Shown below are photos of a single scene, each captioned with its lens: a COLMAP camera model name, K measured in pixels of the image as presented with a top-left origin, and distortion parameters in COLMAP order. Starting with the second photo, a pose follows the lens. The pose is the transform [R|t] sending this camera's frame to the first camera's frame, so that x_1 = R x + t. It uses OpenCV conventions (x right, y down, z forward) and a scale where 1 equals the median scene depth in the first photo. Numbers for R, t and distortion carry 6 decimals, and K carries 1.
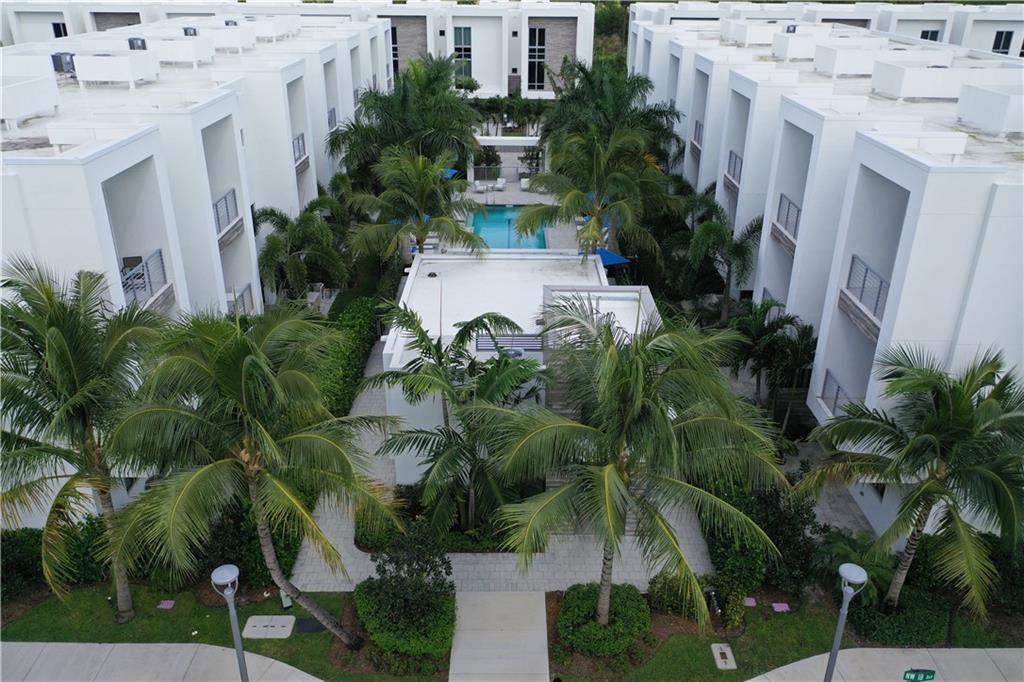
lens RADIAL K [[813.0, 0, 512.9], [0, 813.0, 341.9], [0, 0, 1]] dist [-0.031177, -0.001560]
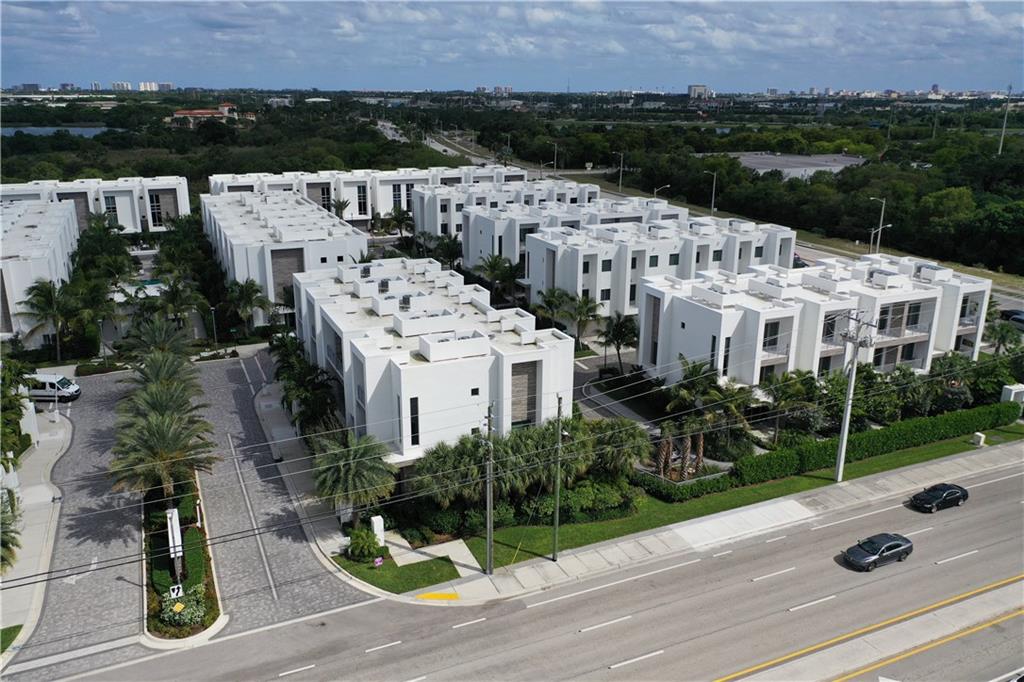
lens RADIAL K [[813.0, 0, 510.8], [0, 813.0, 339.4], [0, 0, 1]] dist [-0.031177, -0.001560]
pose [[0.910262, -0.118054, 0.396845, 0.001003], [0.172725, 0.979374, -0.104842, 0.268914], [-0.376282, 0.163979, 0.911879, -0.930271]]
